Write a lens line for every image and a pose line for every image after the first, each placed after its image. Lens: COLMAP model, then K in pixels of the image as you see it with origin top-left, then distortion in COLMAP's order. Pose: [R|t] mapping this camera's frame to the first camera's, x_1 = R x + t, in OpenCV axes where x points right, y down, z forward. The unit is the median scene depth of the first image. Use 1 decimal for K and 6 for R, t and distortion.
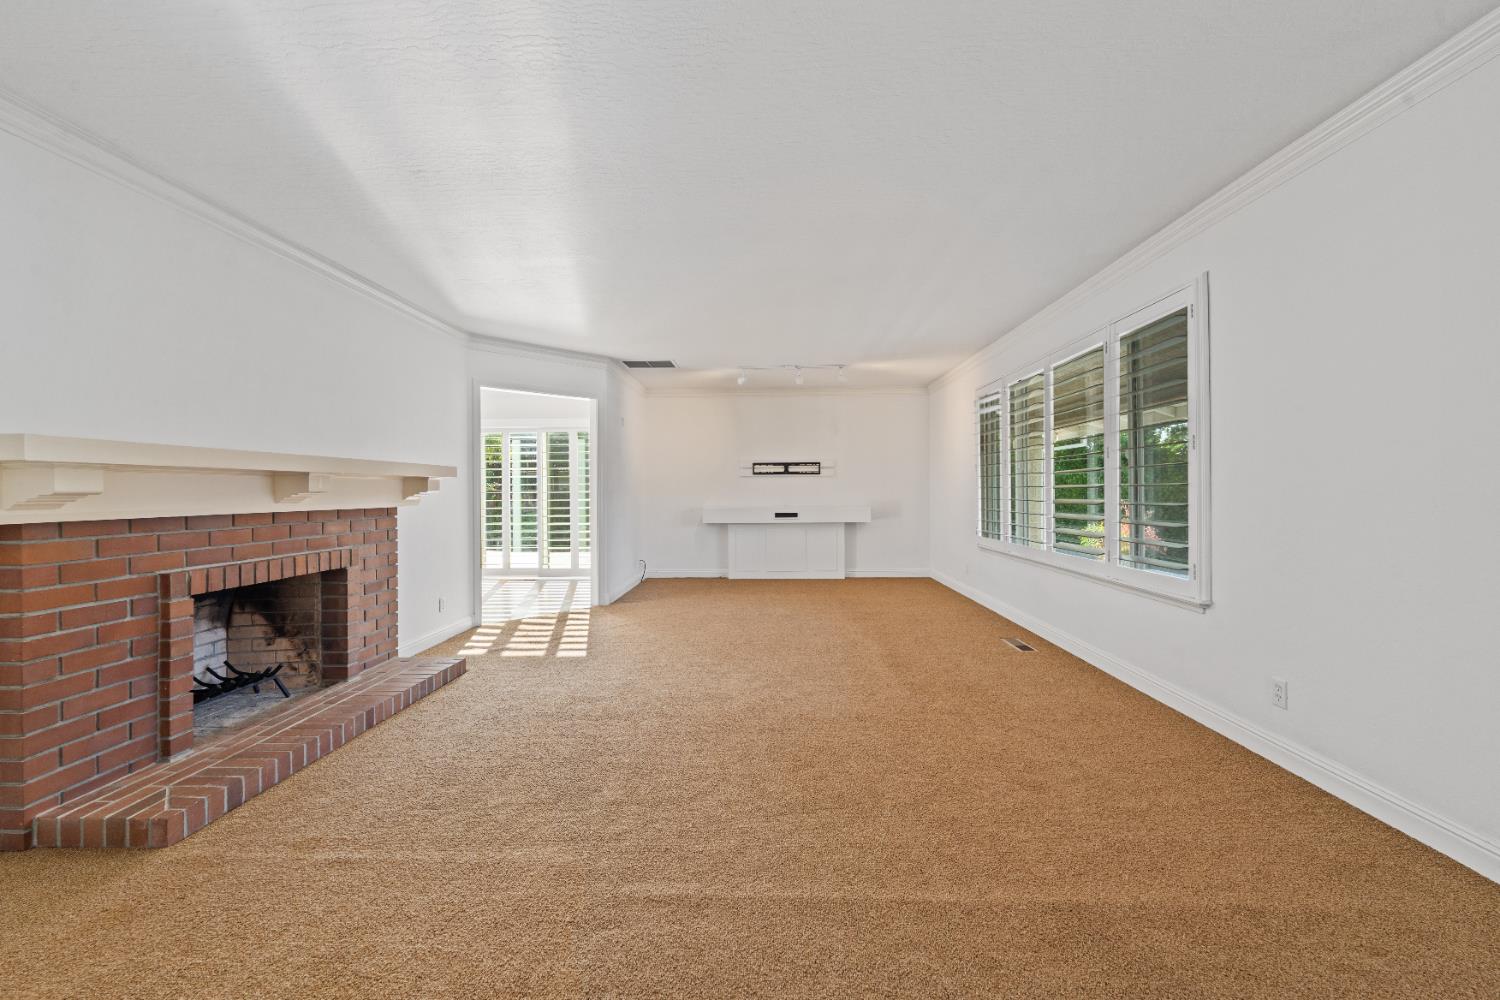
lens RADIAL K [[629.6, 0, 774.0], [0, 629.6, 476.9], [0, 0, 1]] dist [0.000072, -0.000052]
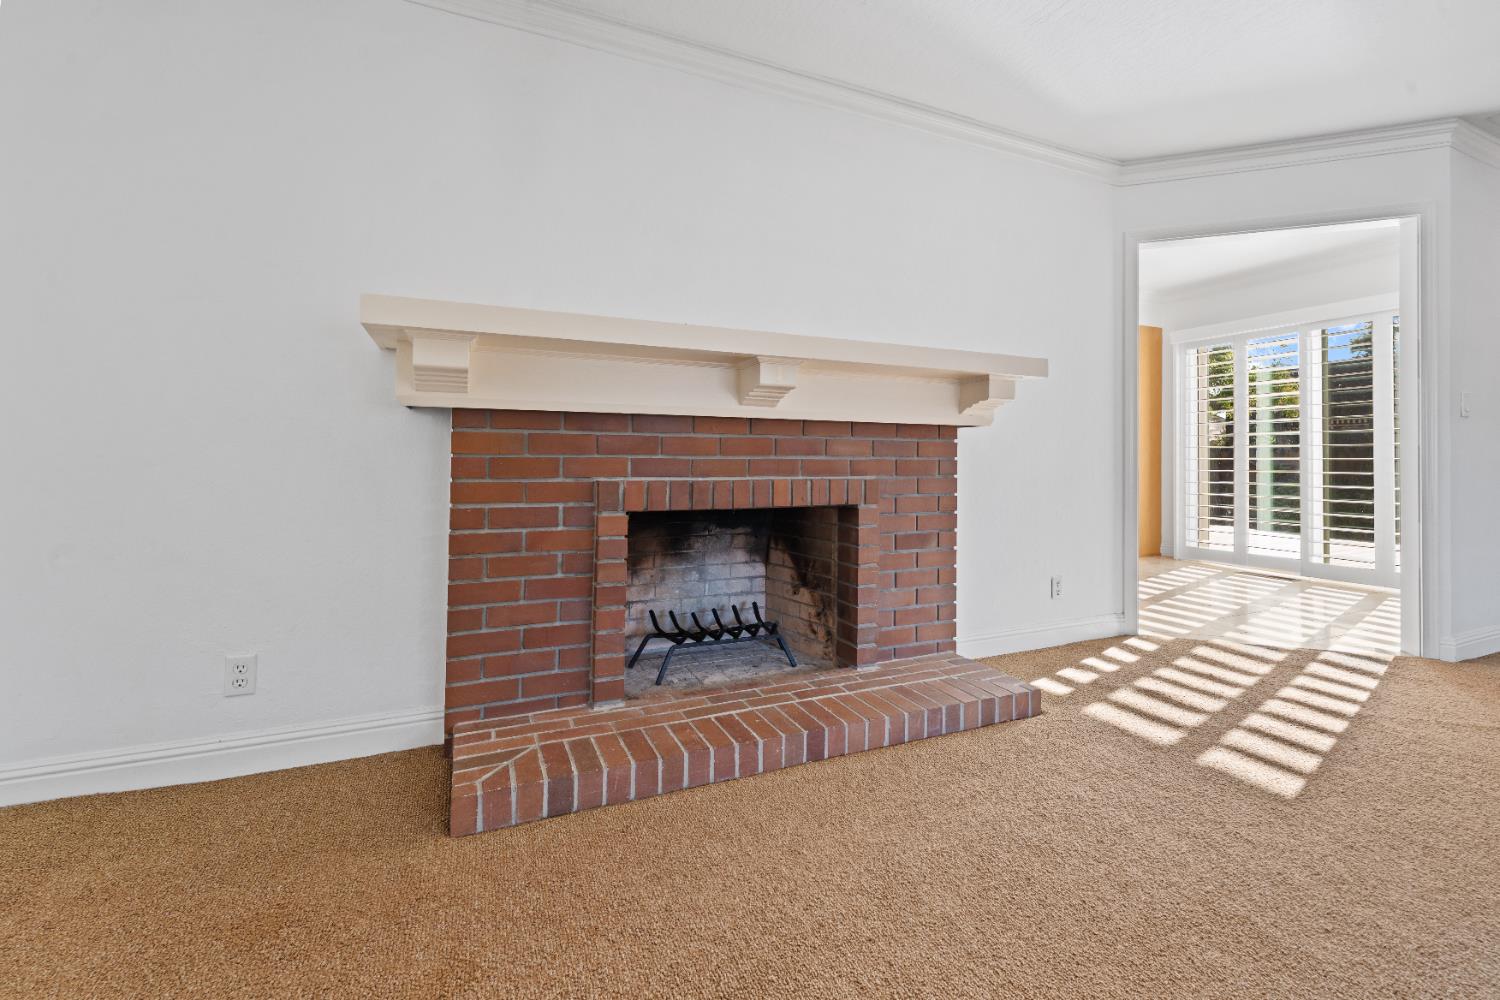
lens RADIAL K [[613.2, 0, 761.7], [0, 613.2, 468.2], [0, 0, 1]] dist [0.000442, -0.000178]
pose [[0.398219, 0.013778, -0.917187, -0.105958], [0.008337, 0.999792, 0.018639, 0.092402], [0.917253, -0.015069, 0.398021, 0.652519]]
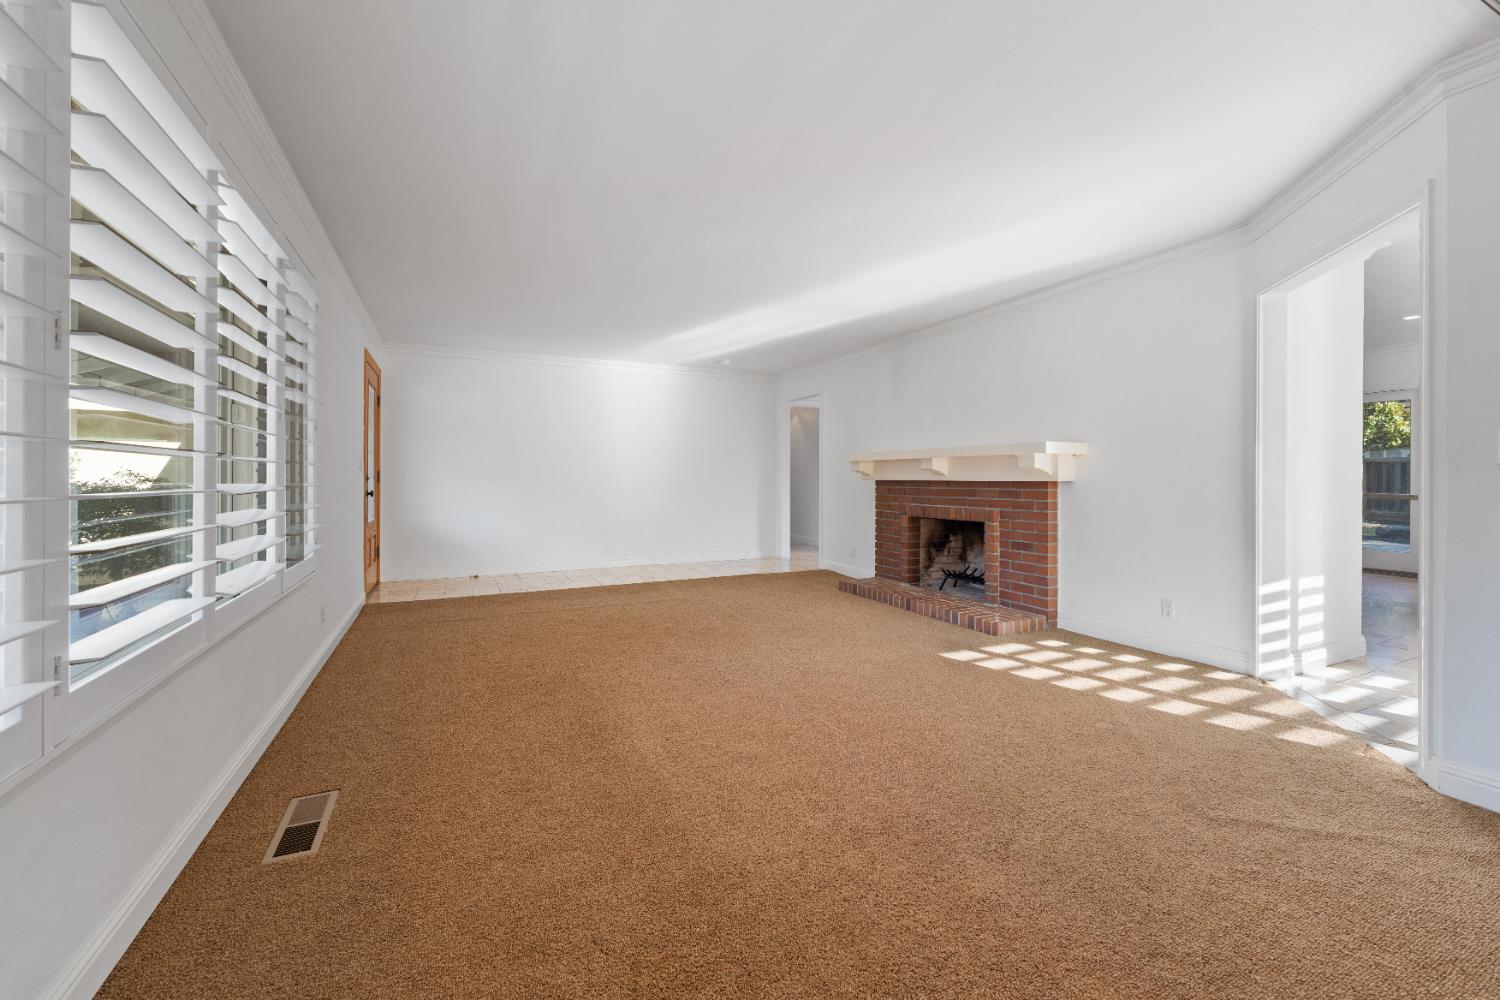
lens RADIAL K [[613.2, 0, 761.7], [0, 613.2, 468.2], [0, 0, 1]] dist [0.000442, -0.000178]
pose [[-0.893853, -0.006350, -0.448316, 0.451910], [0.008317, 0.999493, -0.030739, 0.060145], [0.448284, -0.031204, -0.893346, 2.256271]]
